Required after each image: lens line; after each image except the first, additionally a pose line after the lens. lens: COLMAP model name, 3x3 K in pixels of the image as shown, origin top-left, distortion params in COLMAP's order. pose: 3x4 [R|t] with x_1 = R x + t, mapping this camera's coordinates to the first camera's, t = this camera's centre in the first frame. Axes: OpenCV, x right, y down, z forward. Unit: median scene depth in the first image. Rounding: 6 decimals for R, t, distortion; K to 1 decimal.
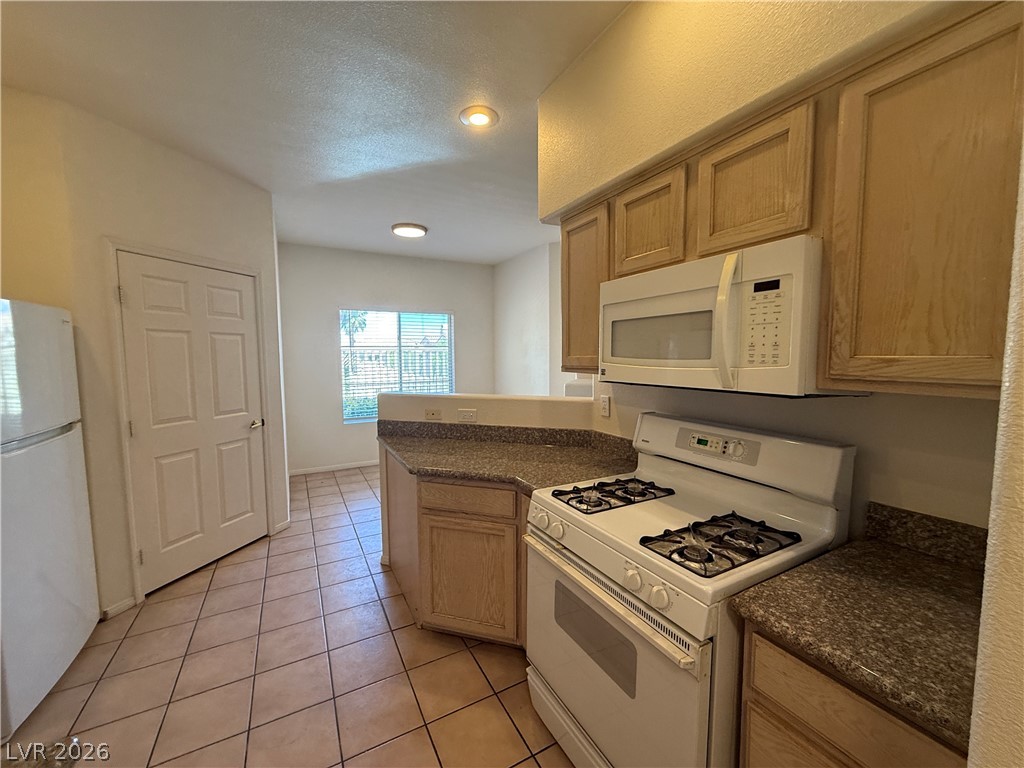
lens RADIAL K [[407.9, 0, 509.8], [0, 407.9, 385.1], [0, 0, 1]] dist [0.001029, 0.000310]
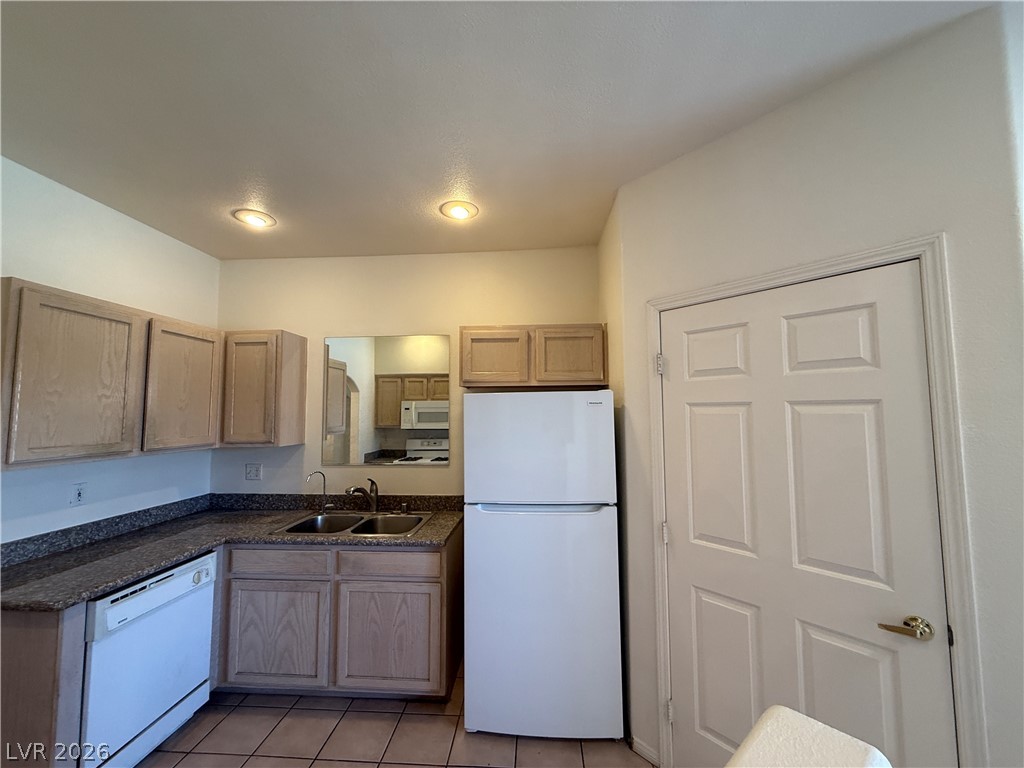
lens RADIAL K [[407.9, 0, 509.8], [0, 407.9, 385.1], [0, 0, 1]] dist [0.001029, 0.000310]
pose [[-0.532723, -0.050658, -0.844772, -0.070491], [-0.058878, 0.998007, -0.022718, -0.106565], [0.844239, 0.037637, -0.534643, 0.883223]]
